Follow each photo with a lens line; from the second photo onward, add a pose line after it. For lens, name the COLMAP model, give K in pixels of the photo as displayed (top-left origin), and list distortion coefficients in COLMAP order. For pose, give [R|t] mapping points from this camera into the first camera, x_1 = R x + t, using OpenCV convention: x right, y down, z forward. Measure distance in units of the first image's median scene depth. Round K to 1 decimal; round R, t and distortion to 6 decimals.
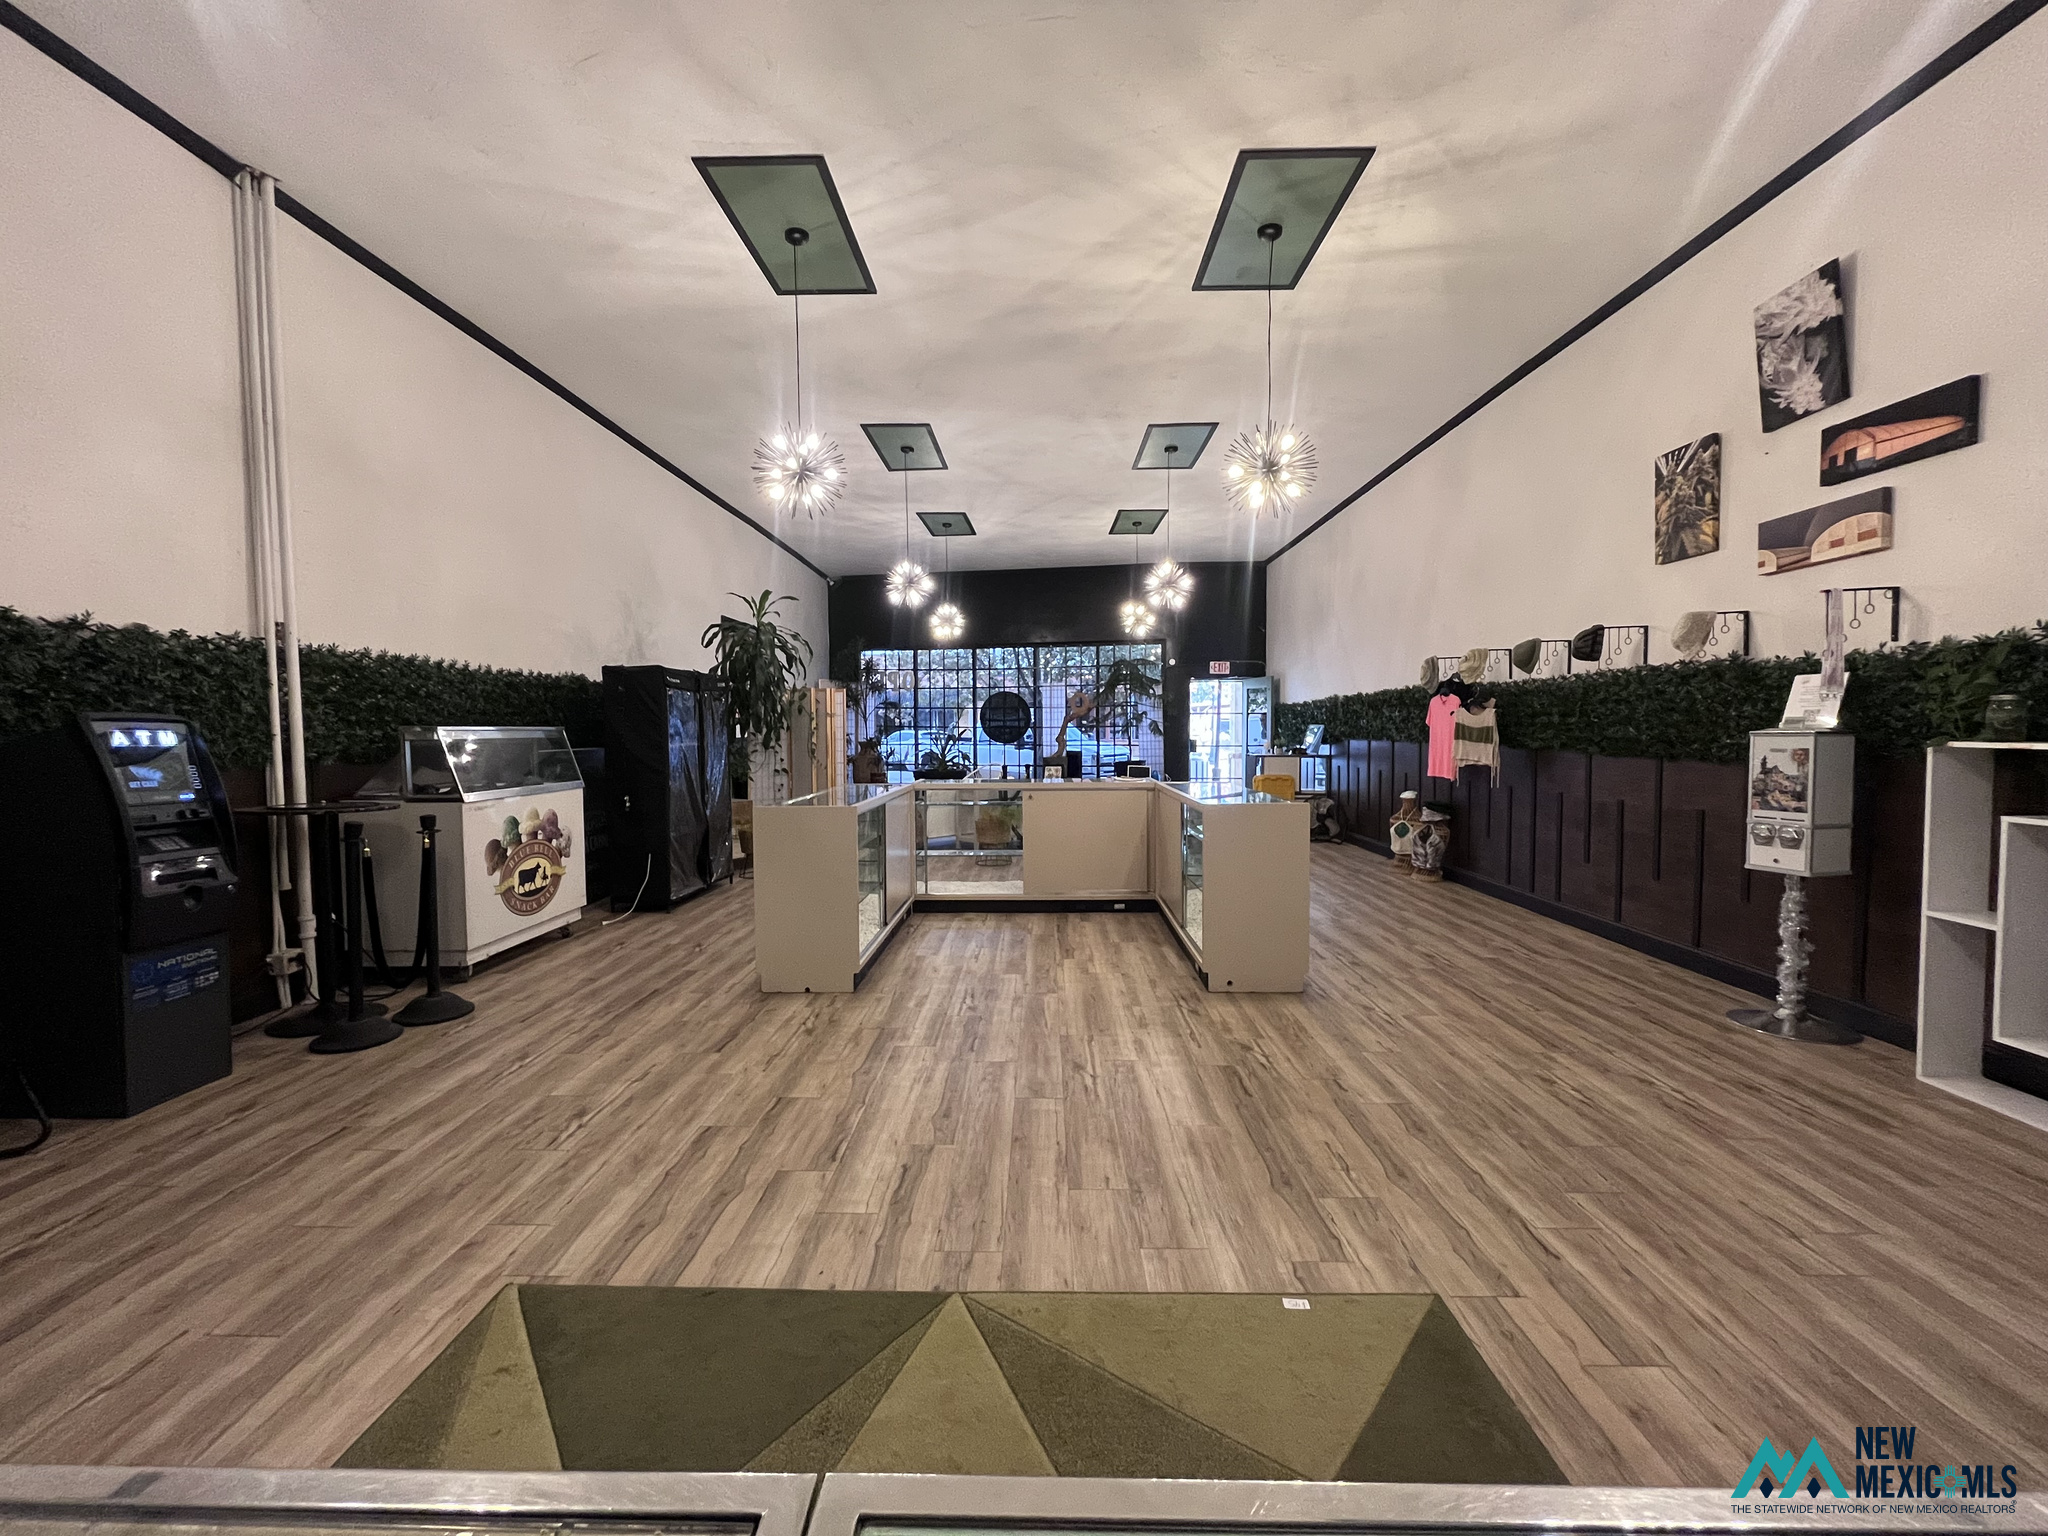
lens RADIAL K [[820.9, 0, 1024.0], [0, 820.9, 768.0], [0, 0, 1]] dist [-0.001068, 0.000276]
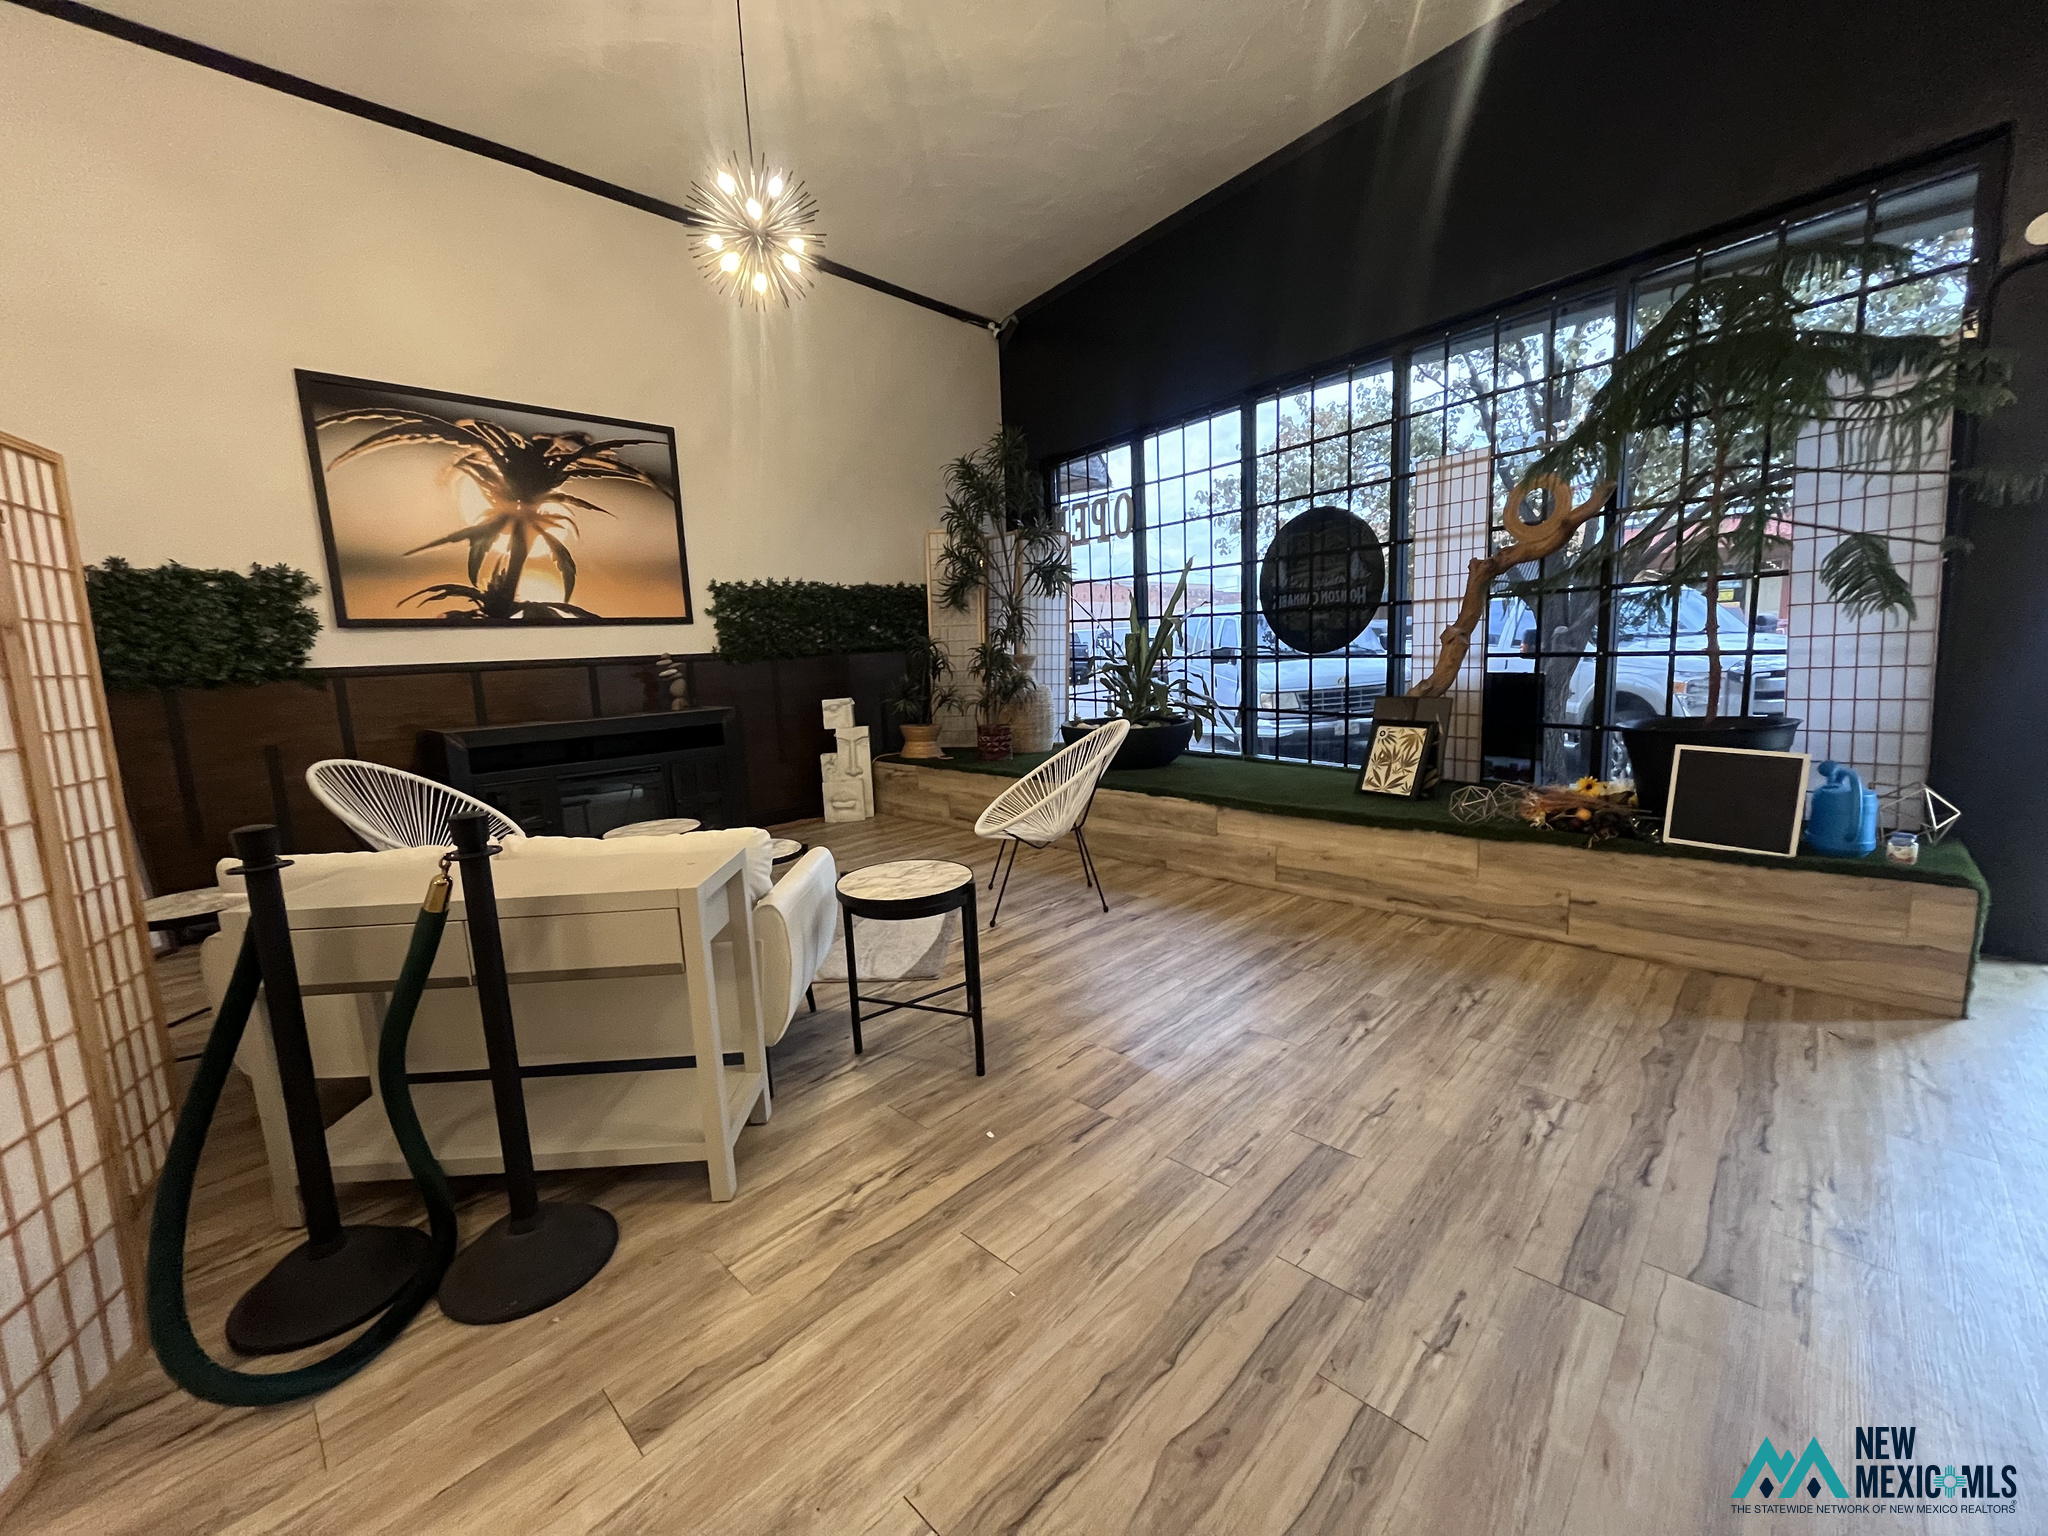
lens RADIAL K [[820.9, 0, 1024.0], [0, 820.9, 768.0], [0, 0, 1]] dist [-0.001068, 0.000276]
pose [[0.731595, 0.066554, -0.678483, 0.212323], [0.007804, 0.994341, 0.105952, -0.037269], [0.681695, -0.082808, 0.726935, 1.054174]]
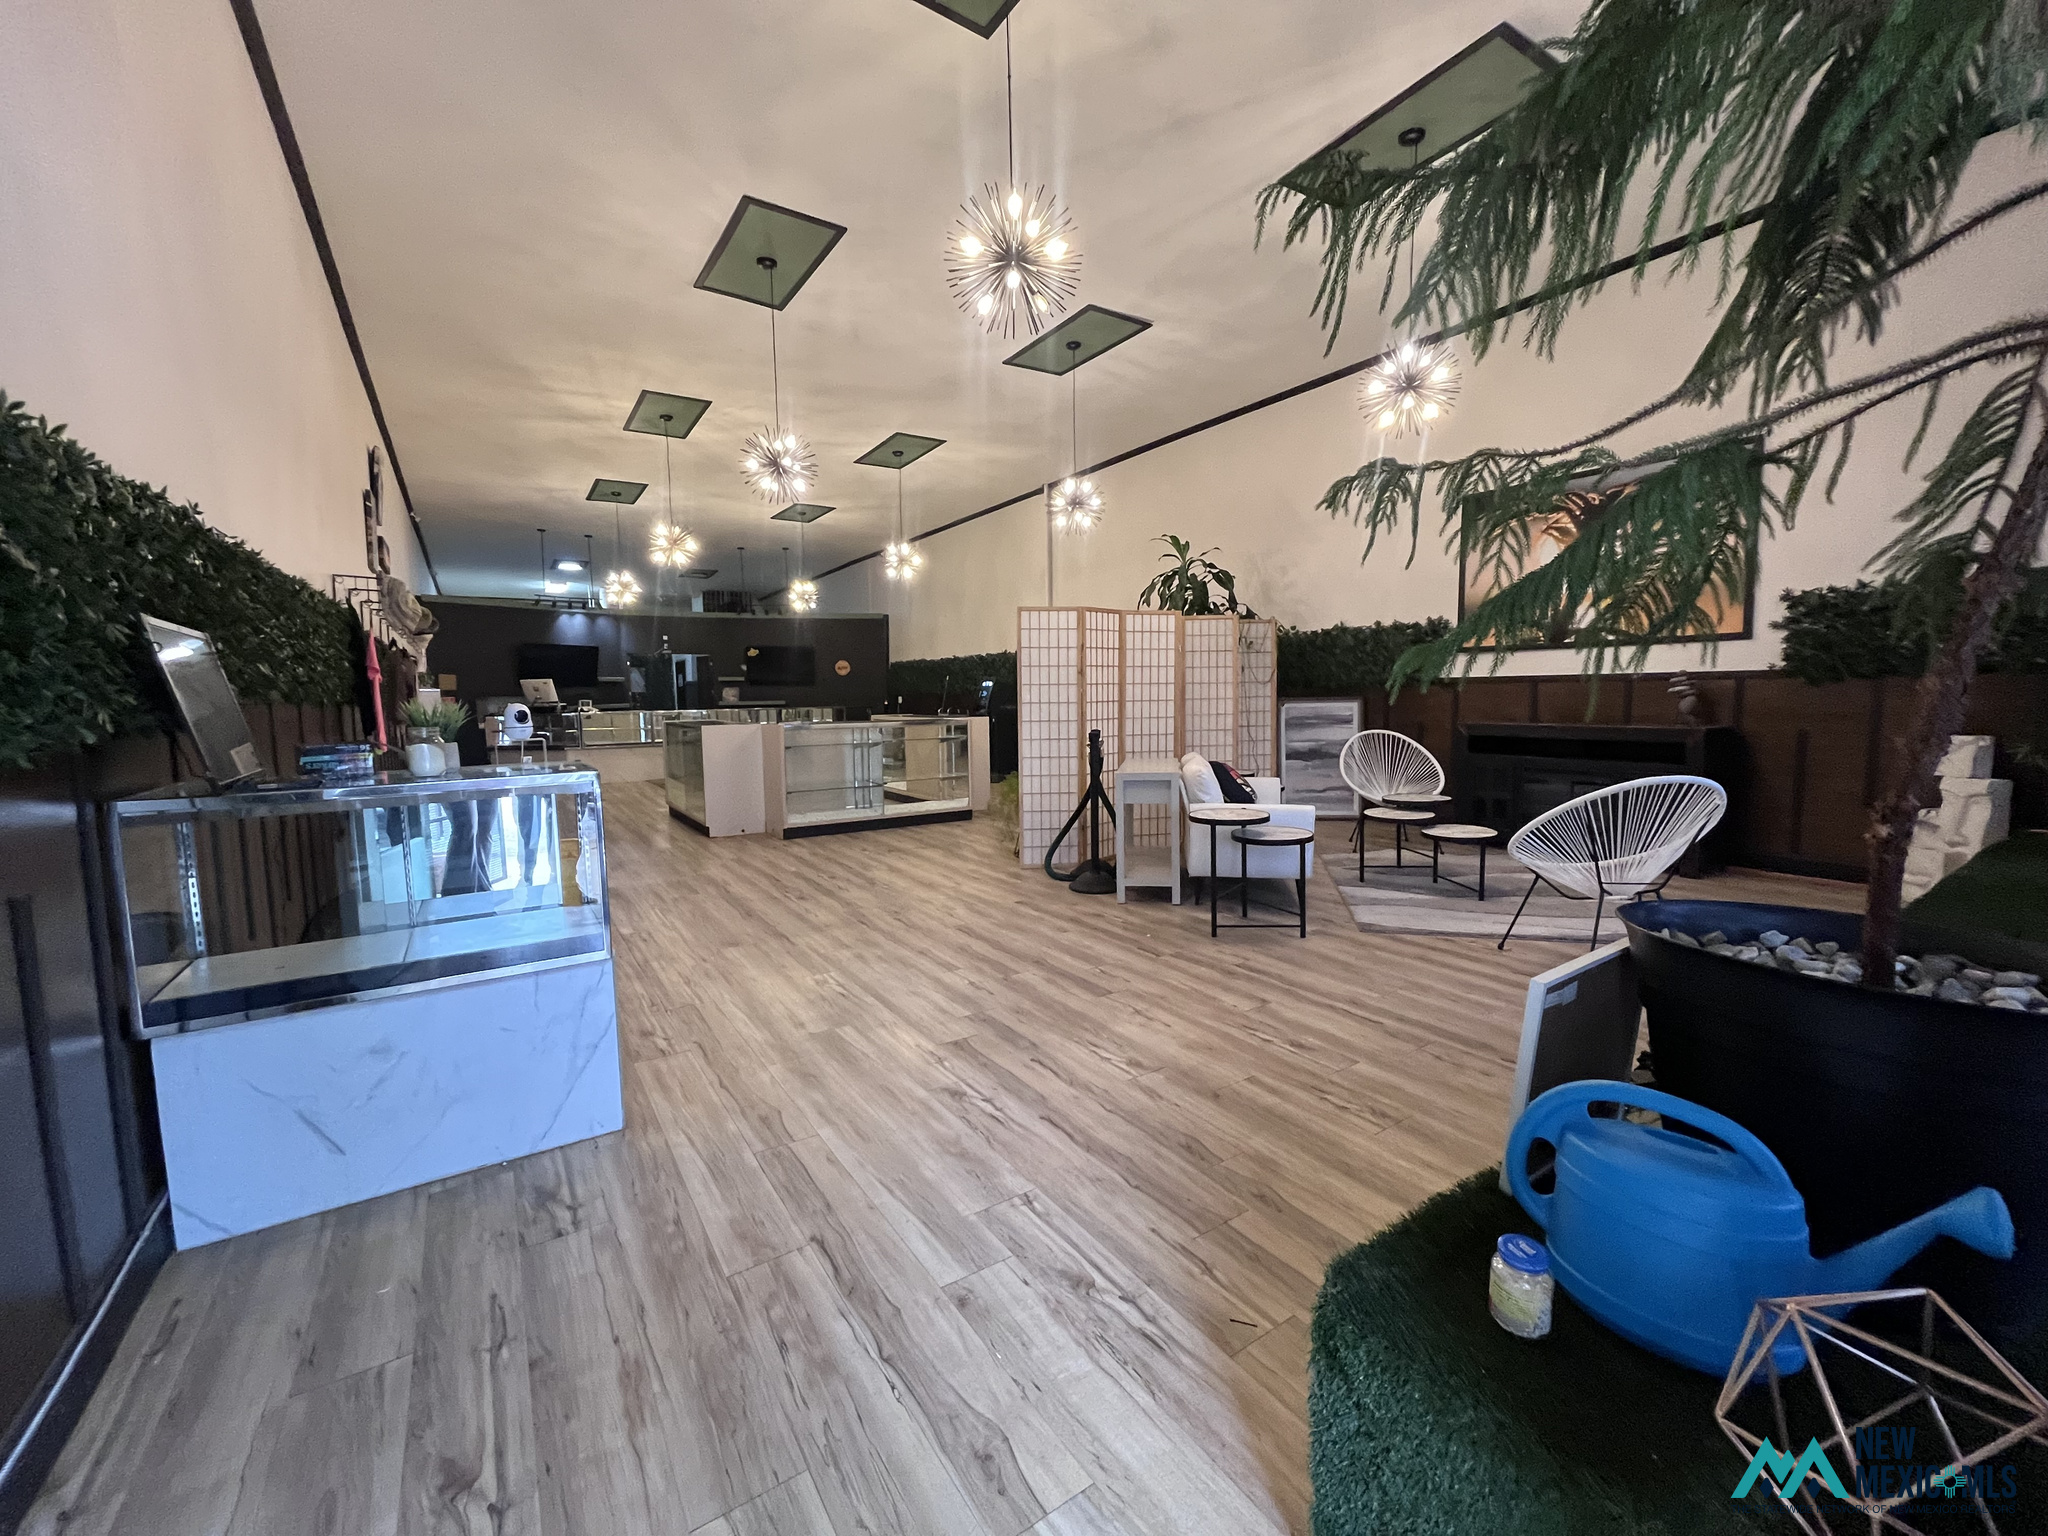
lens RADIAL K [[820.9, 0, 1024.0], [0, 820.9, 768.0], [0, 0, 1]] dist [-0.001068, 0.000276]
pose [[-0.821107, 0.060315, -0.567578, 0.388890], [-0.019520, 0.990852, 0.133533, -0.062192], [0.570440, 0.120724, -0.812419, 1.615972]]
